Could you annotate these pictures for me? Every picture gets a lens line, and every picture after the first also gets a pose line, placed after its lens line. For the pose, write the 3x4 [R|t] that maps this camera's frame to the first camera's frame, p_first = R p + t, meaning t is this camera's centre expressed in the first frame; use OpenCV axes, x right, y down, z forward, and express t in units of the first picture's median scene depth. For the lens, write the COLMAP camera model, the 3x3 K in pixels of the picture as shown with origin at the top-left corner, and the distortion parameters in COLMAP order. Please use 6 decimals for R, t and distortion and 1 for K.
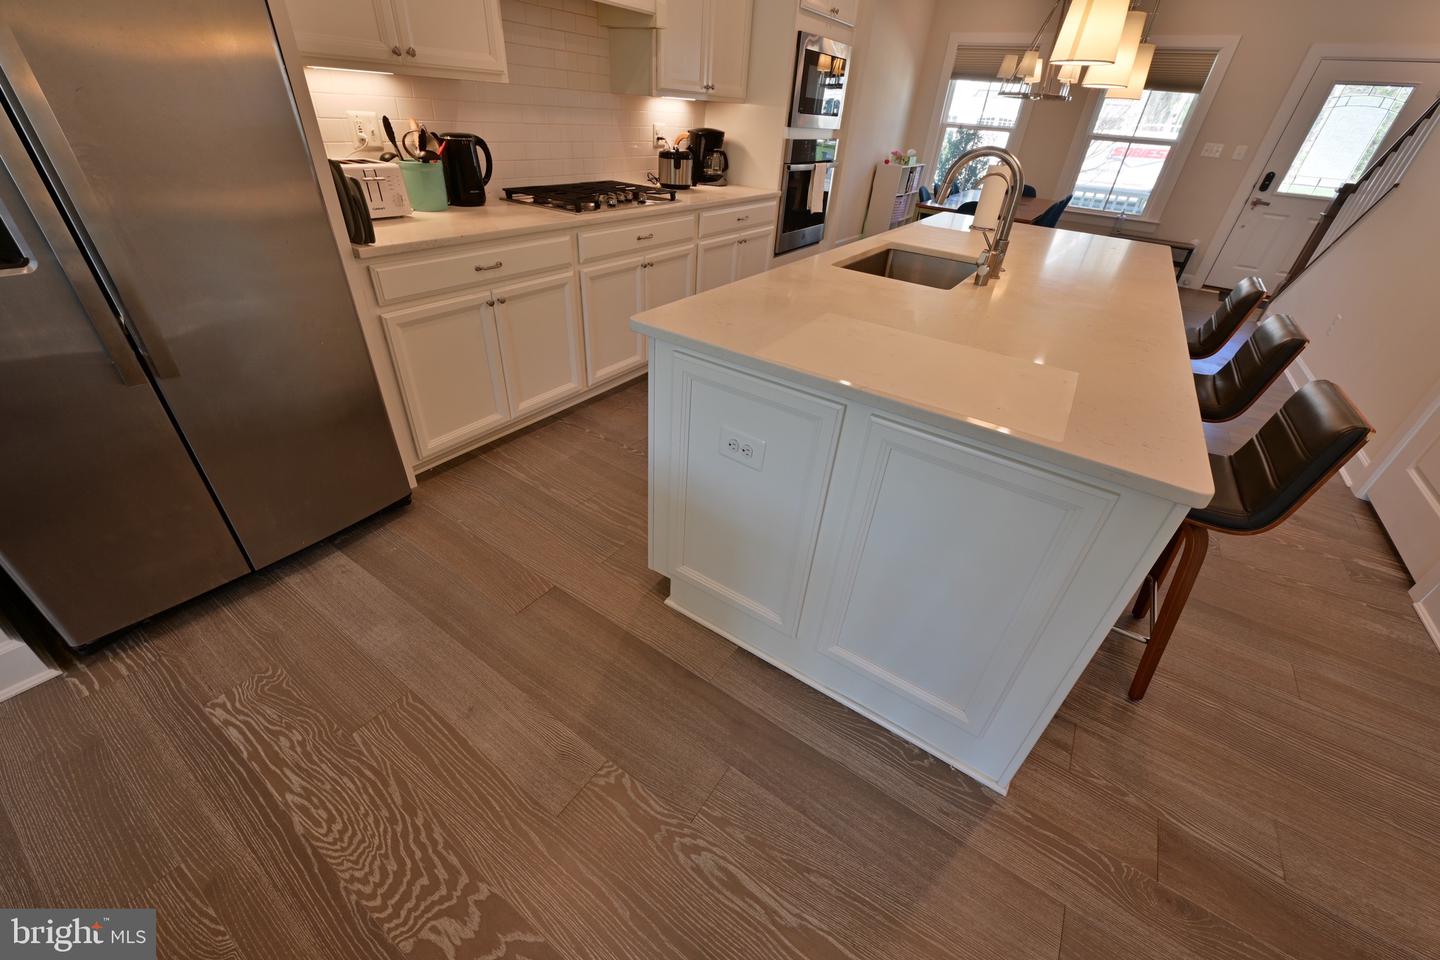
lens RADIAL K [[563.3, 0, 720.0], [0, 563.3, 480.0], [0, 0, 1]] dist [-0.000646, 0.000037]
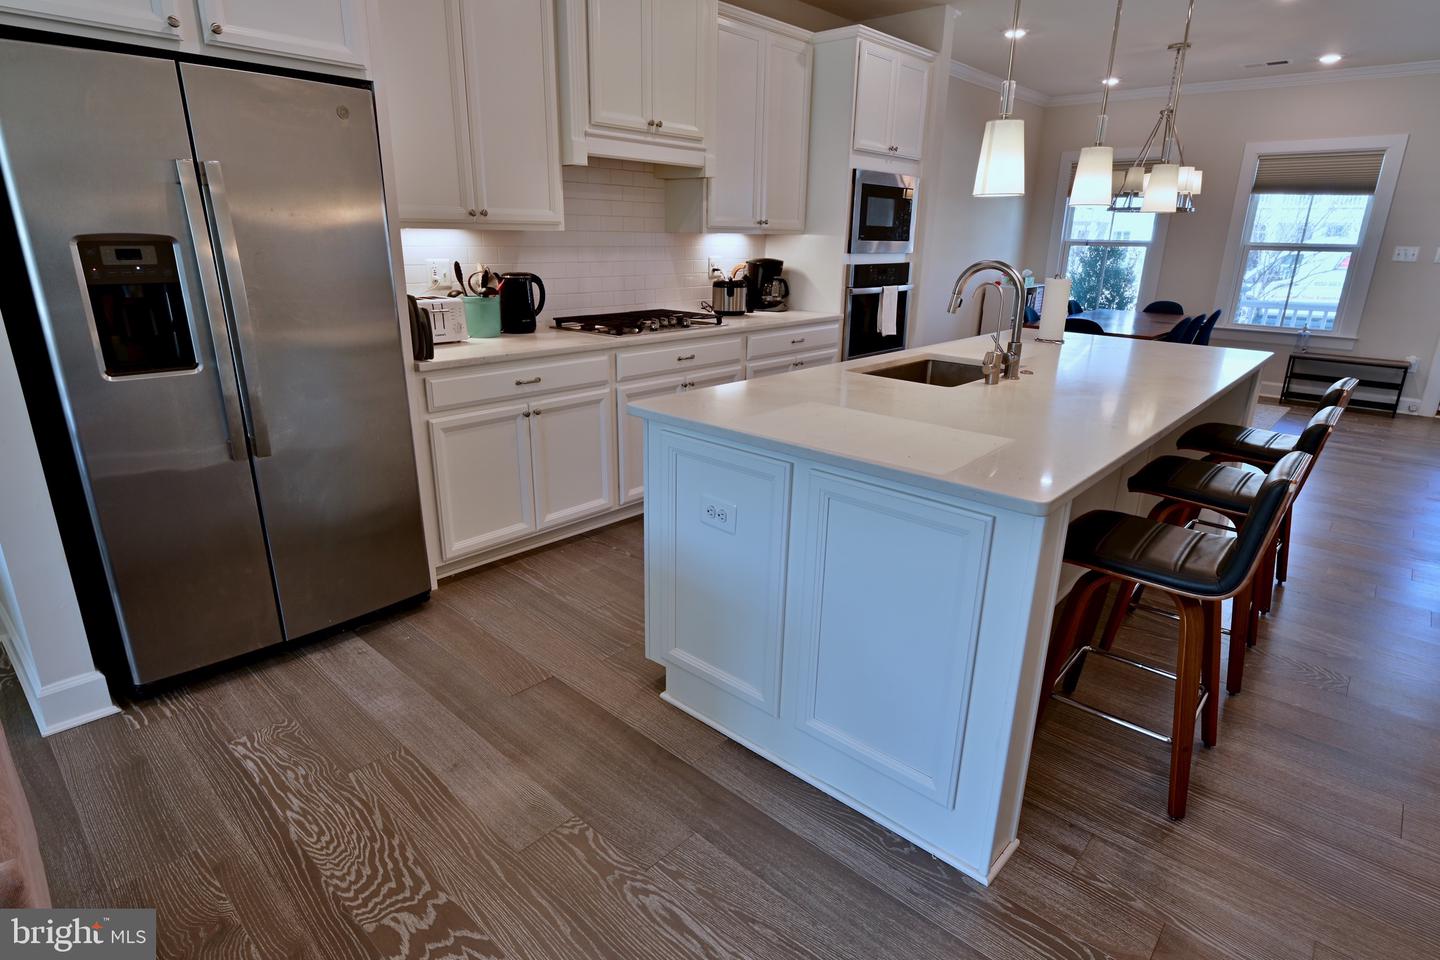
lens RADIAL K [[763.5, 0, 719.4], [0, 763.5, 483.8], [0, 0, 1]] dist [-0.001351, 0.000309]
pose [[0.987781, -0.000272, -0.155851, 0.239158], [-0.042067, 0.962416, -0.268302, 0.250813], [0.150066, 0.271580, 0.950644, -0.374904]]
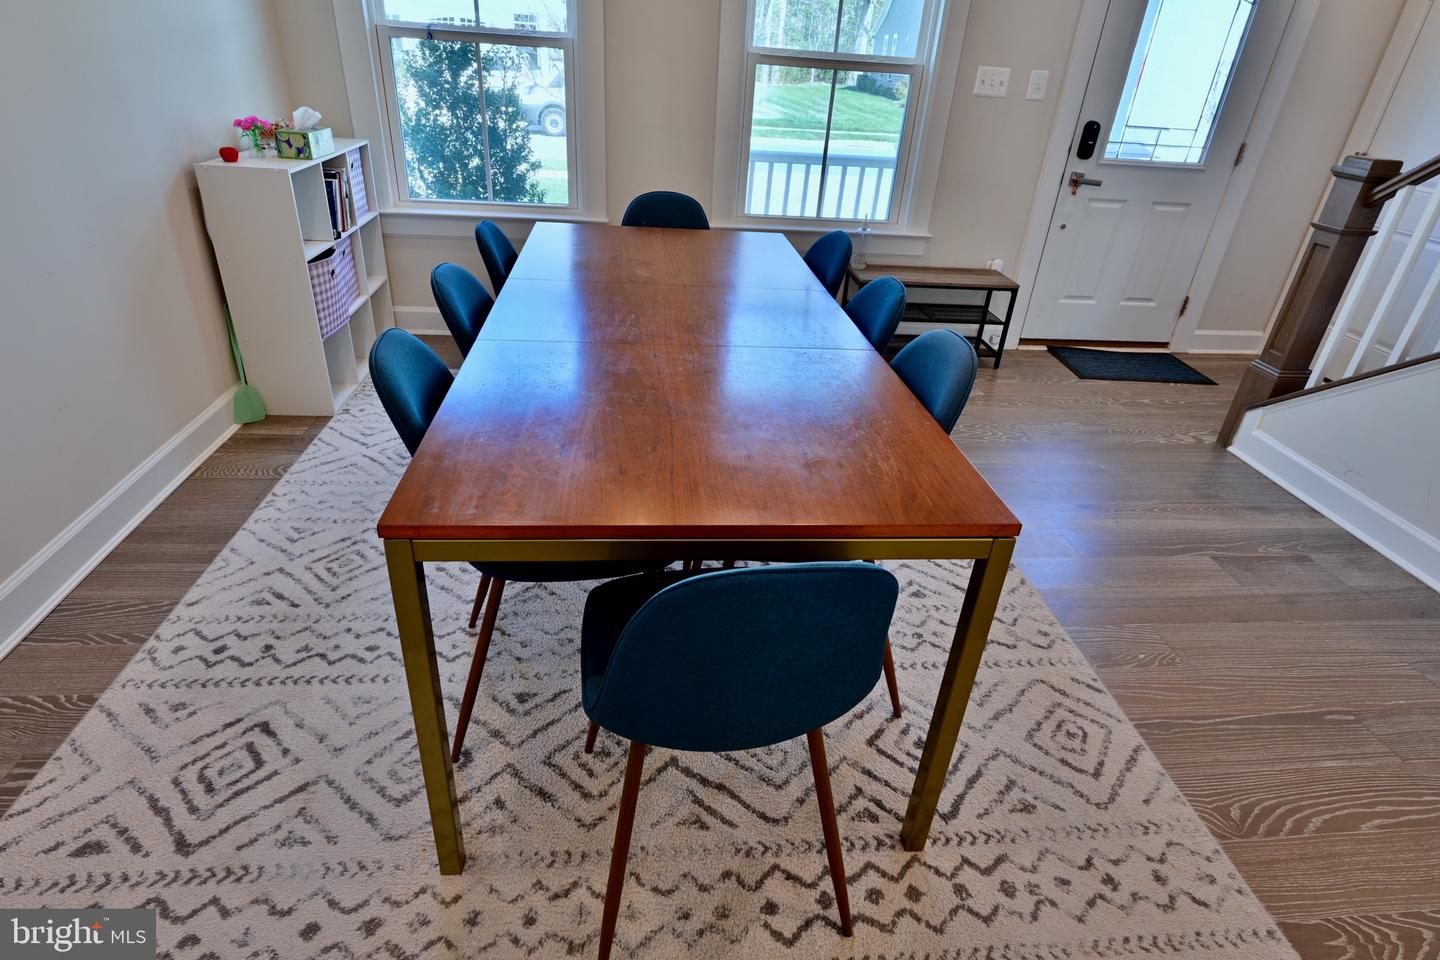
lens RADIAL K [[763.5, 0, 719.4], [0, 763.5, 483.8], [0, 0, 1]] dist [-0.001351, 0.000309]
pose [[0.779565, -0.324777, 0.535536, 0.931103], [0.337265, 0.938172, 0.078008, -1.428194], [-0.527760, 0.119805, 0.840902, 2.253519]]
